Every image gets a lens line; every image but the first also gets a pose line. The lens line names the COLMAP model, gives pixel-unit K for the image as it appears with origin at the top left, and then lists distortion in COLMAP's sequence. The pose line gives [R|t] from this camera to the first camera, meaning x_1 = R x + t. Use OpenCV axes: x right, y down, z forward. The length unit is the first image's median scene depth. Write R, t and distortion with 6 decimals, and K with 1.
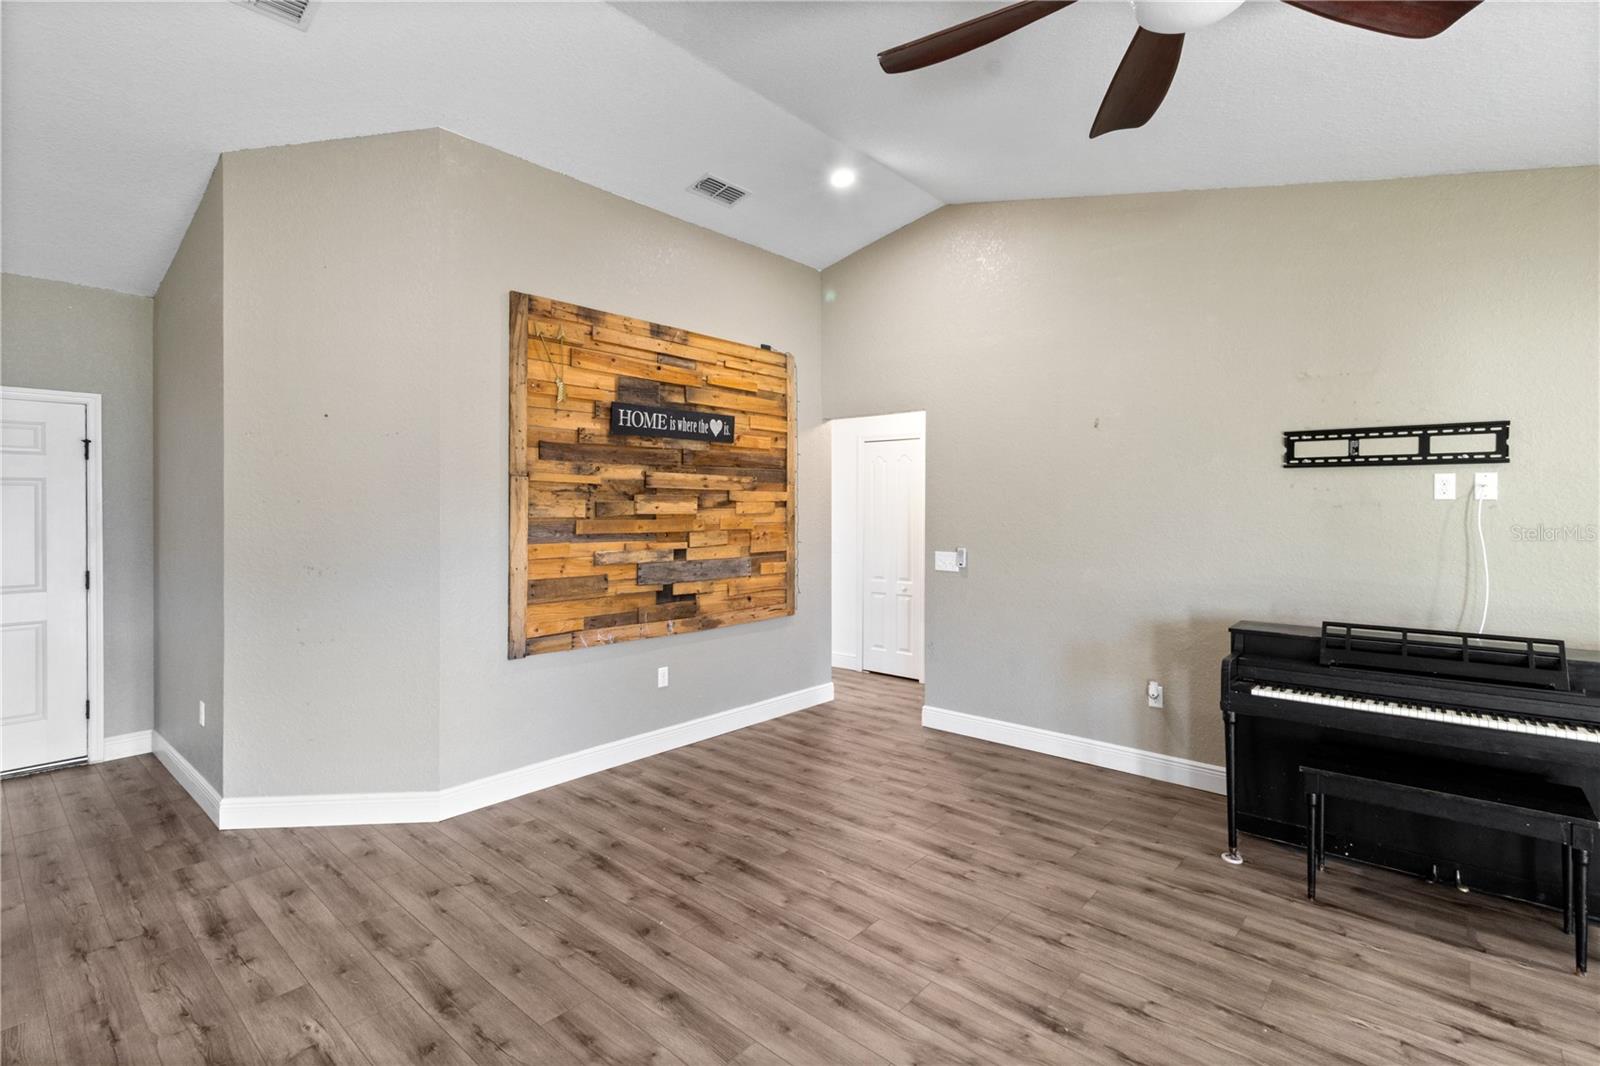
lens RADIAL K [[749.9, 0, 797.6], [0, 749.9, 506.1], [0, 0, 1]] dist [0.002526, -0.000313]
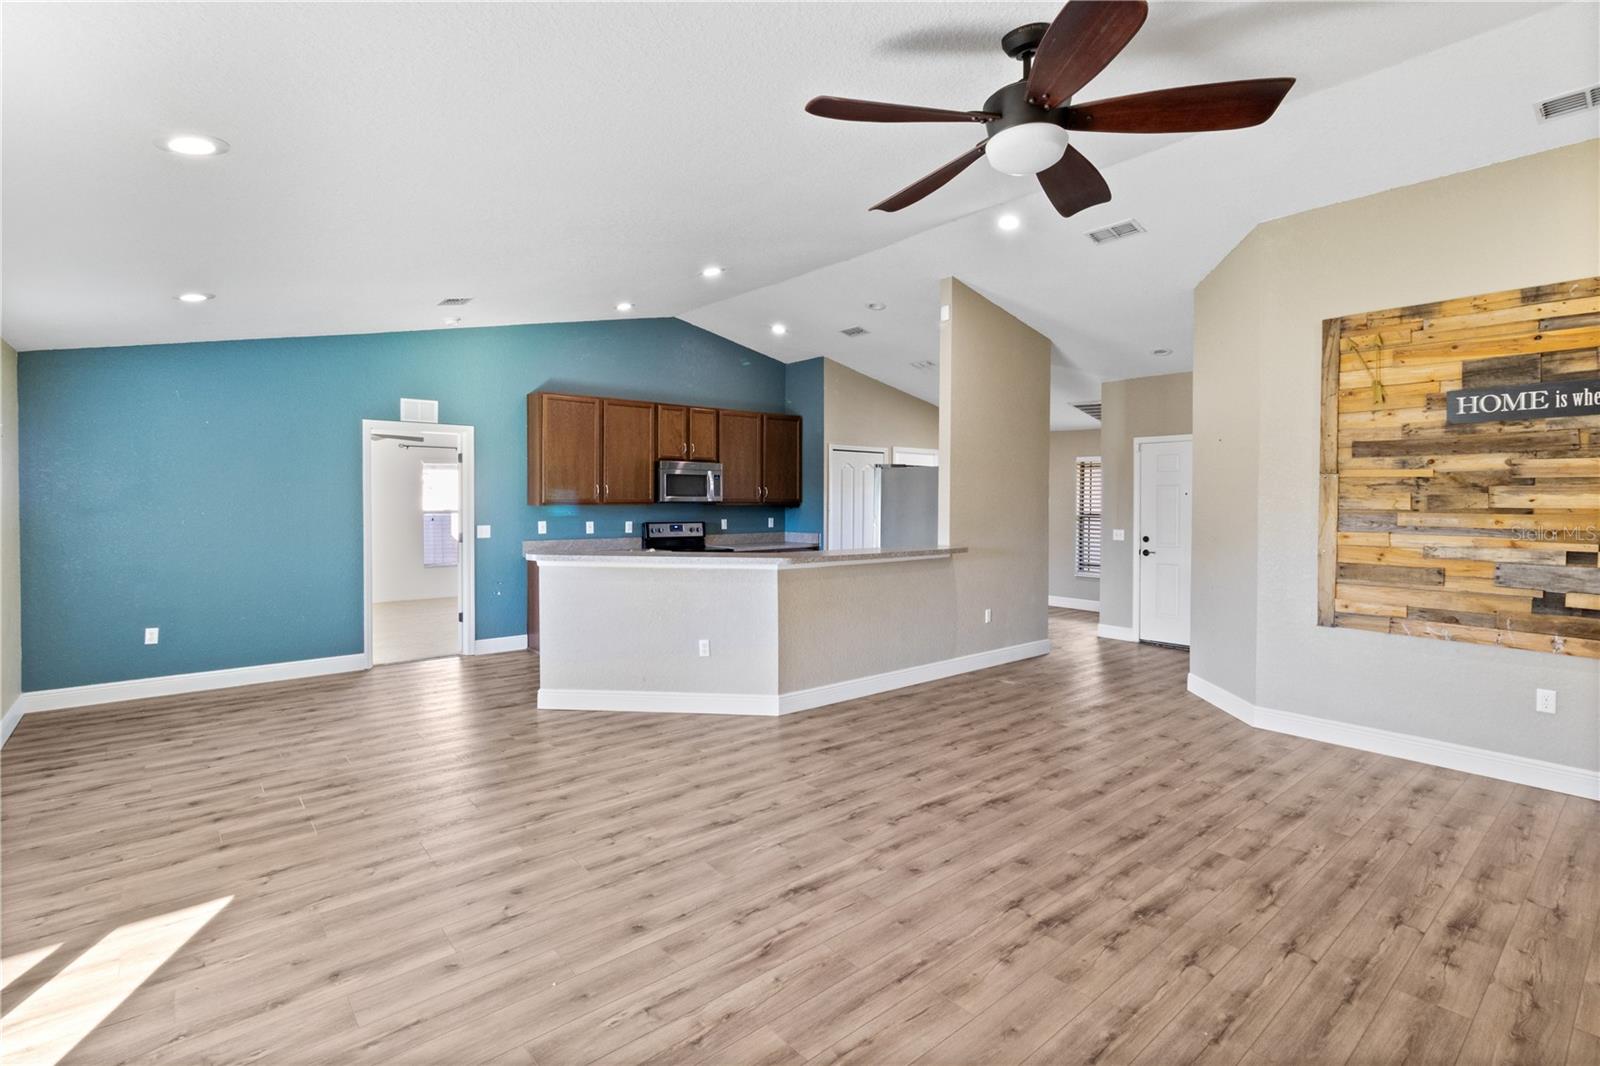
lens RADIAL K [[748.2, 0, 802.4], [0, 748.2, 510.6], [0, 0, 1]] dist [0.001926, 0.000872]
pose [[-0.147169, 0.011464, -0.989045, 0.833129], [-0.004466, 0.999915, 0.012254, 0.006927], [0.989101, 0.006220, -0.147105, 0.314873]]
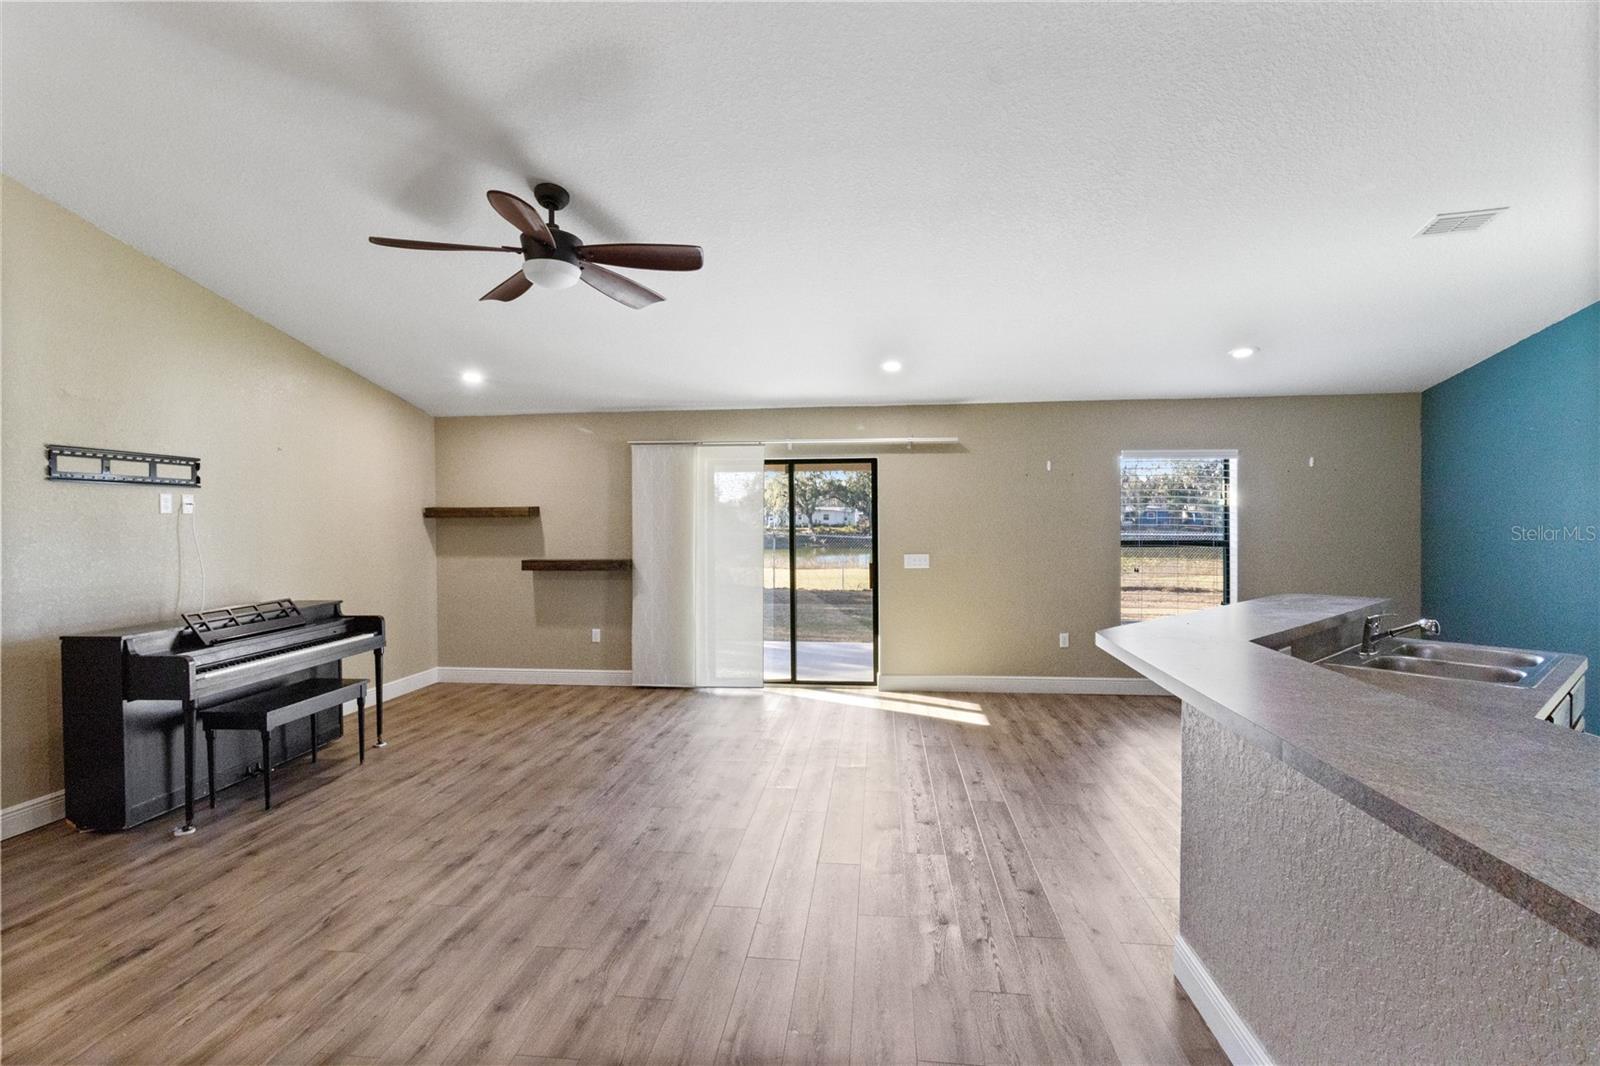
lens RADIAL K [[739.9, 0, 797.5], [0, 739.9, 527.3], [0, 0, 1]] dist [0.005015, 0.000737]
pose [[-0.571769, -0.010311, 0.820350, -0.641797], [0.004576, 0.999865, 0.015756, -0.000211], [-0.820402, 0.012763, -0.571645, 0.658202]]
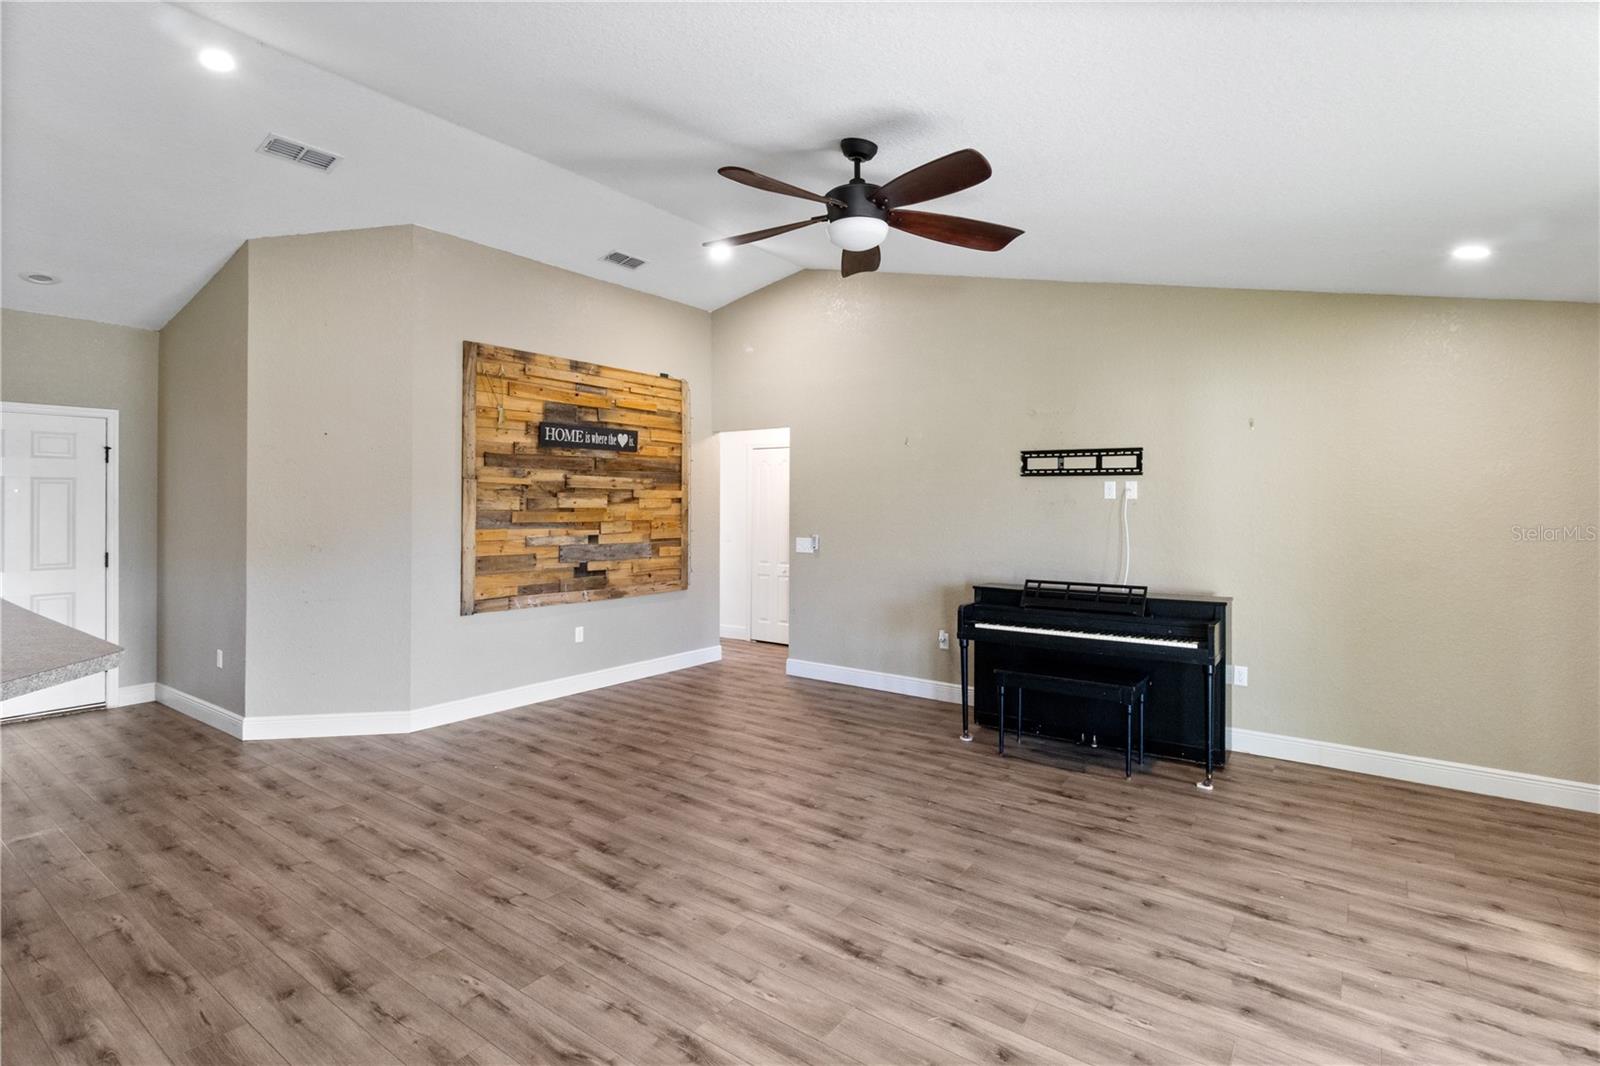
lens RADIAL K [[777.9, 0, 794.7], [0, 777.9, 500.5], [0, 0, 1]] dist [-0.003562, -0.000861]
pose [[0.996243, 0.003382, 0.086533, 0.077829], [-0.003104, 0.999990, -0.003351, 0.001438], [-0.086544, 0.003070, 0.996243, -0.387983]]
